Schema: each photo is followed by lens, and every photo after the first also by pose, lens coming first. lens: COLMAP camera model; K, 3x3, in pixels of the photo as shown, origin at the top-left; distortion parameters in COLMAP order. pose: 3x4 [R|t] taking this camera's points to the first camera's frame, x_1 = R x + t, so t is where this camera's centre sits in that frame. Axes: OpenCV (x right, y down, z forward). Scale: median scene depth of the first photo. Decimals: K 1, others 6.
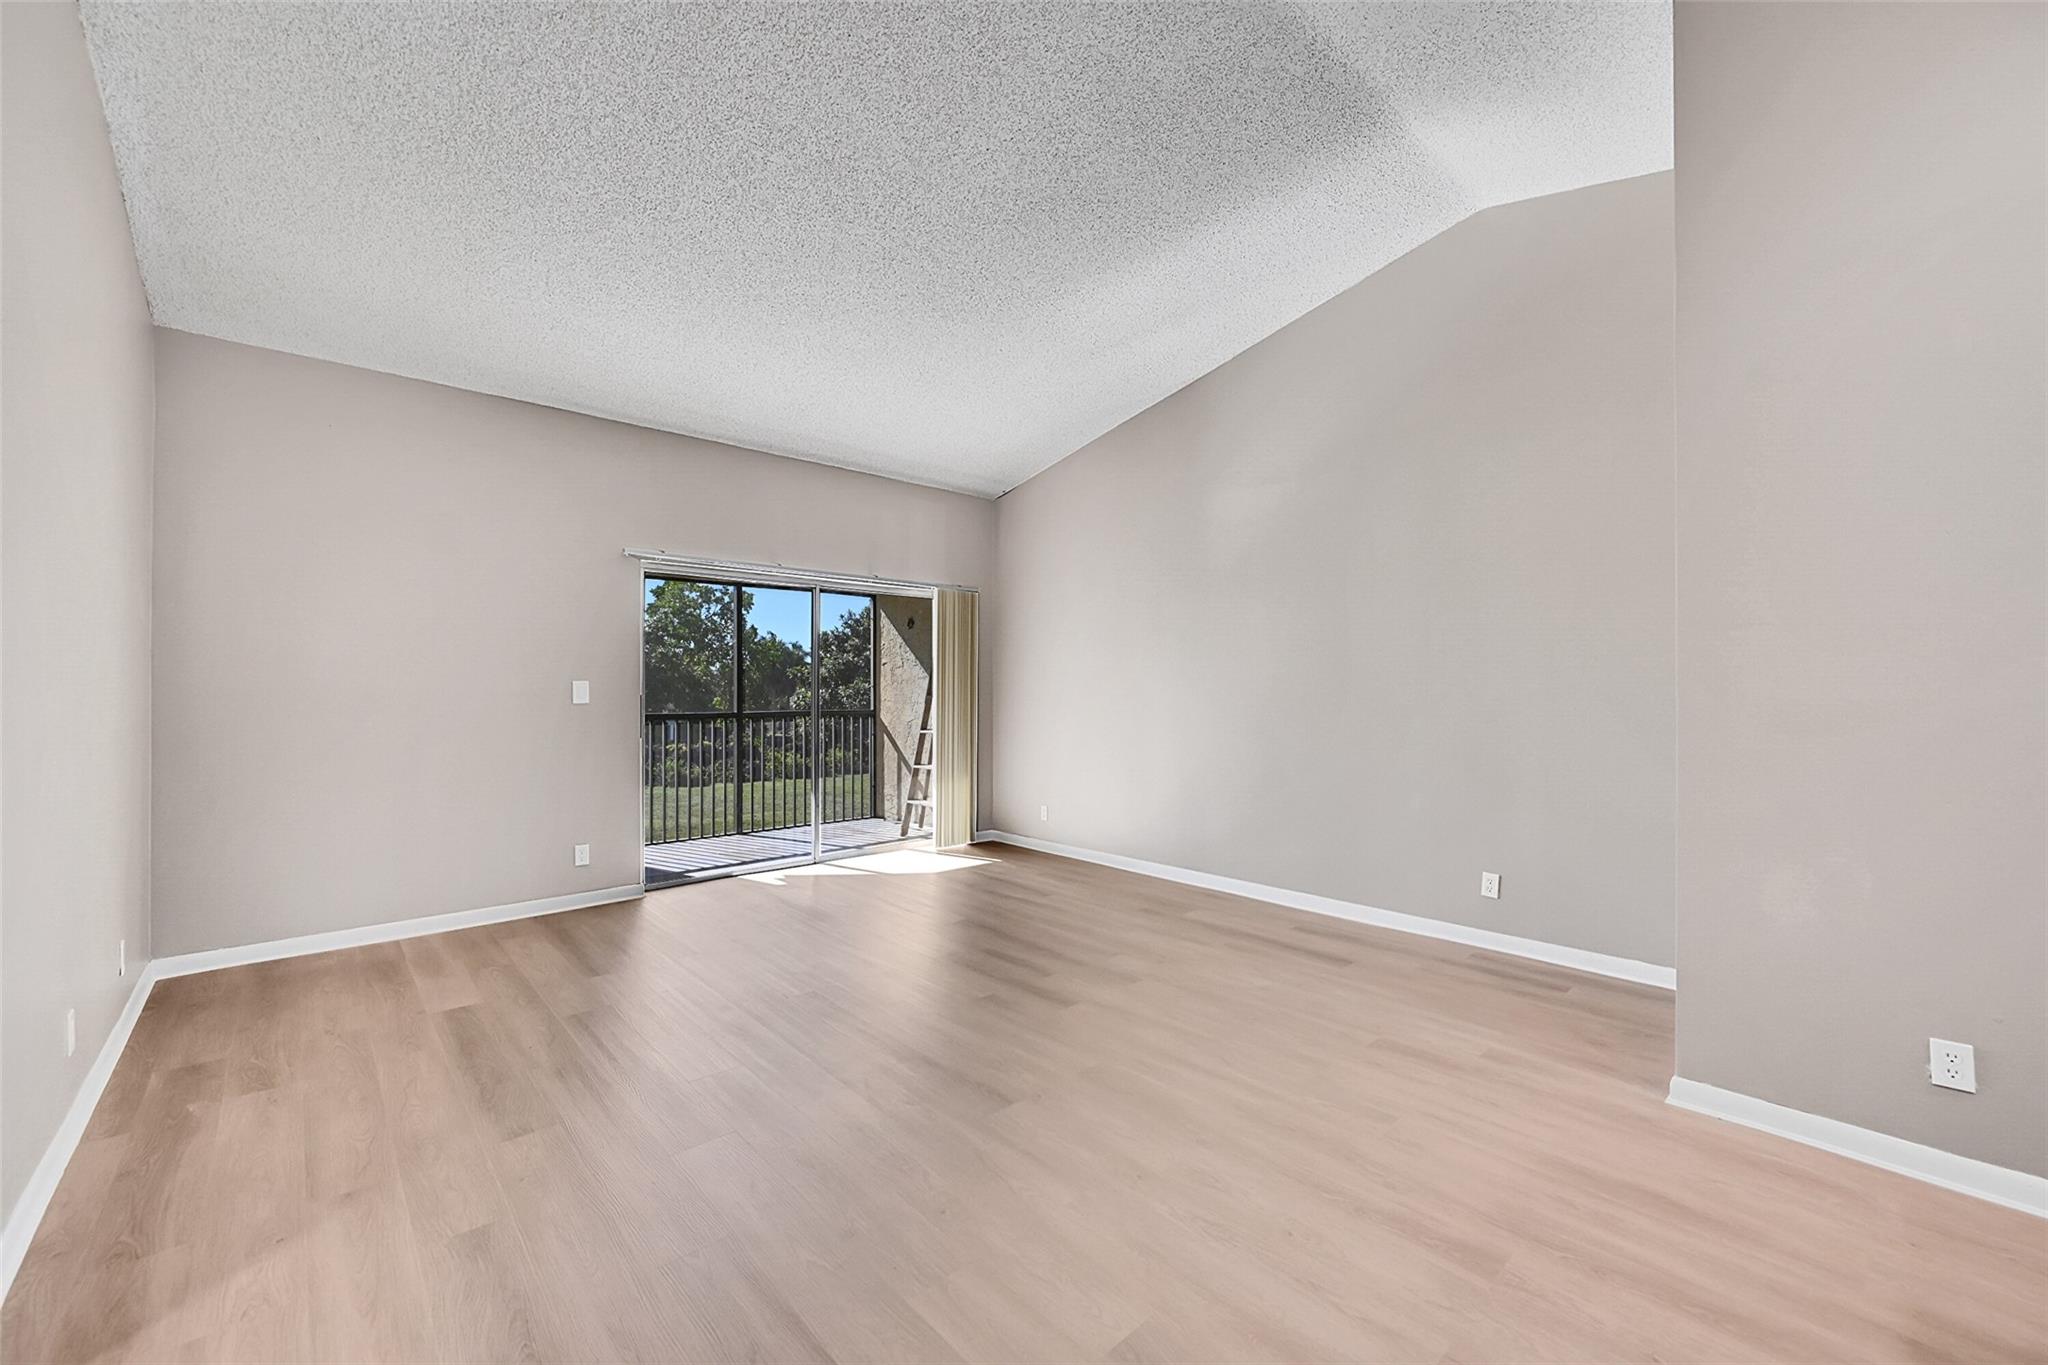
lens RADIAL K [[812.5, 0, 1023.0], [0, 812.5, 656.6], [0, 0, 1]] dist [0.001032, 0.000144]
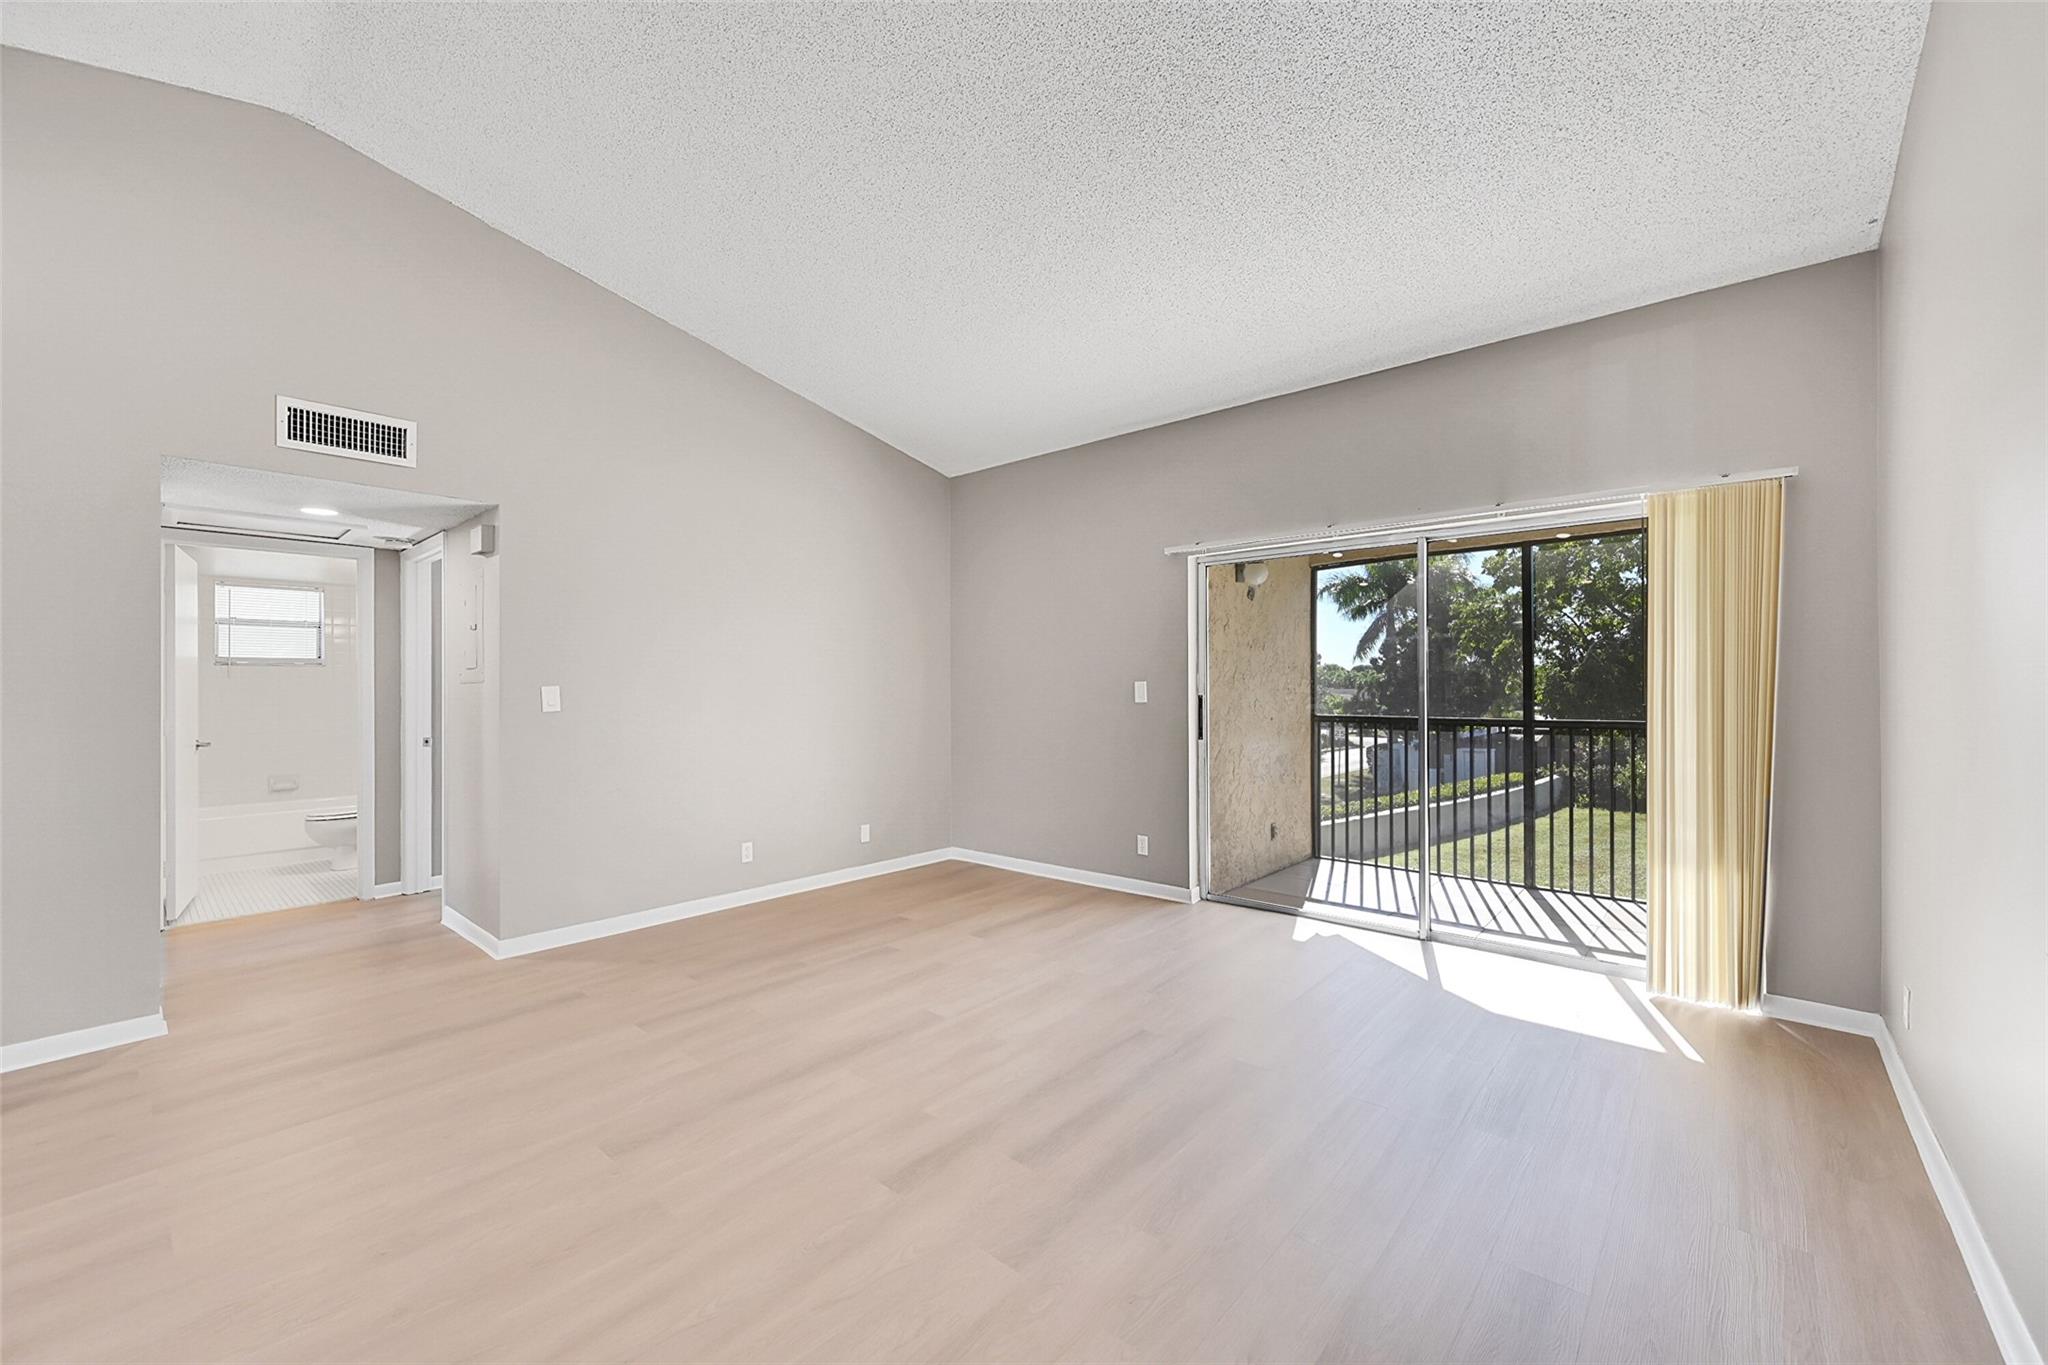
lens RADIAL K [[805.6, 0, 1016.7], [0, 805.6, 685.1], [0, 0, 1]] dist [0.000081, 0.000258]
pose [[0.107339, -0.006142, -0.994204, 0.360442], [0.042624, 0.999090, -0.001571, 0.021840], [0.993308, -0.042208, 0.107503, 0.540369]]
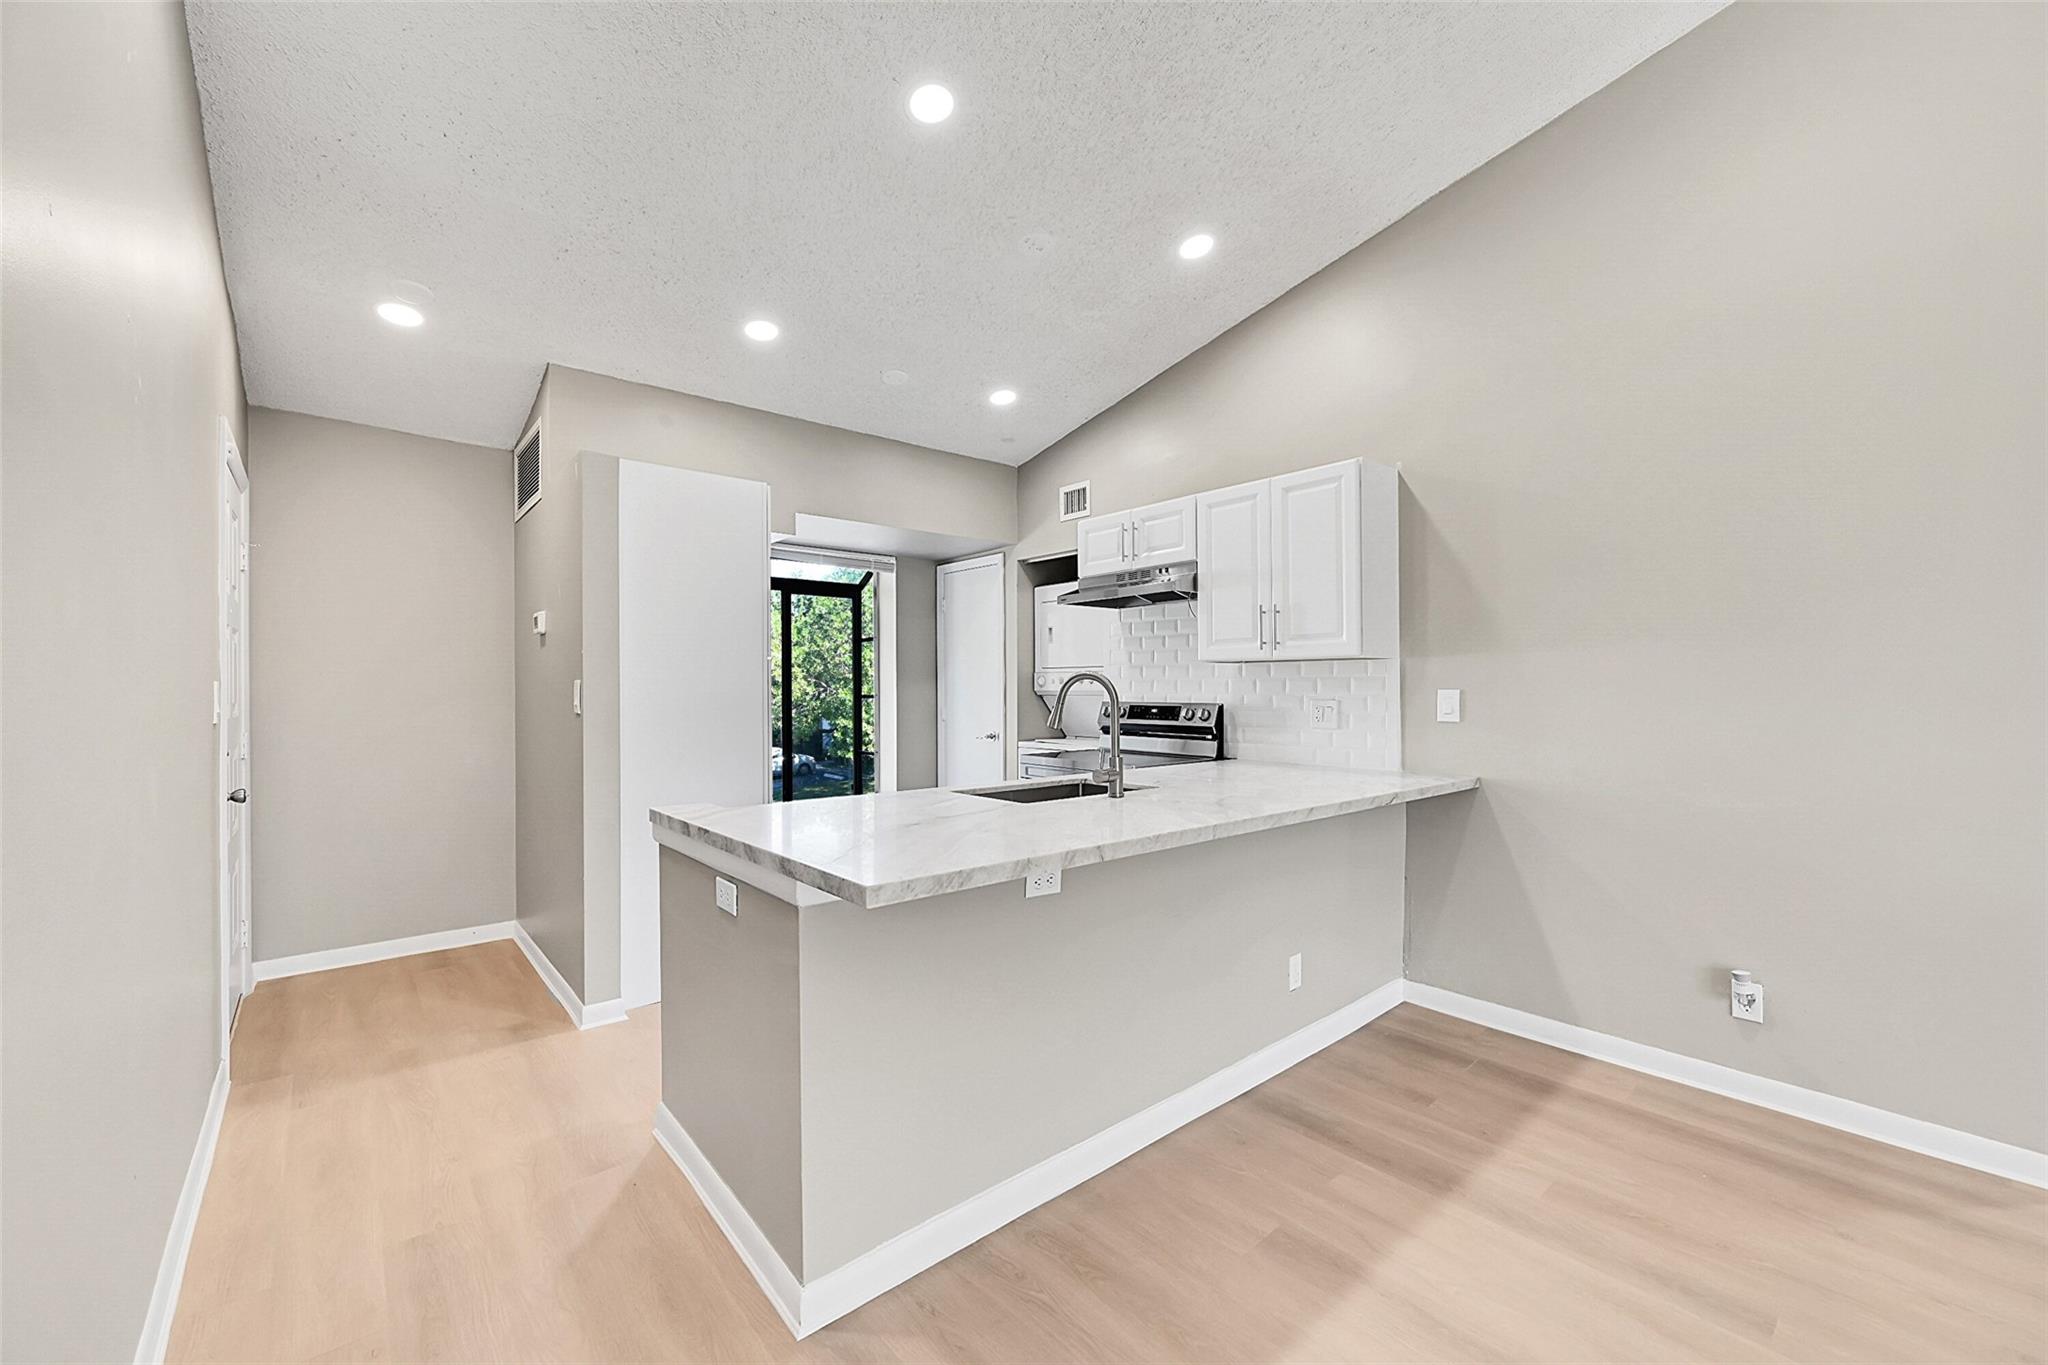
lens RADIAL K [[805.6, 0, 1016.7], [0, 805.6, 685.1], [0, 0, 1]] dist [0.000081, 0.000258]
pose [[-0.999479, 0.002099, 0.032215, 0.246105], [0.000810, 0.999200, -0.039973, 0.015783], [-0.032274, -0.039926, -0.998681, 0.418516]]
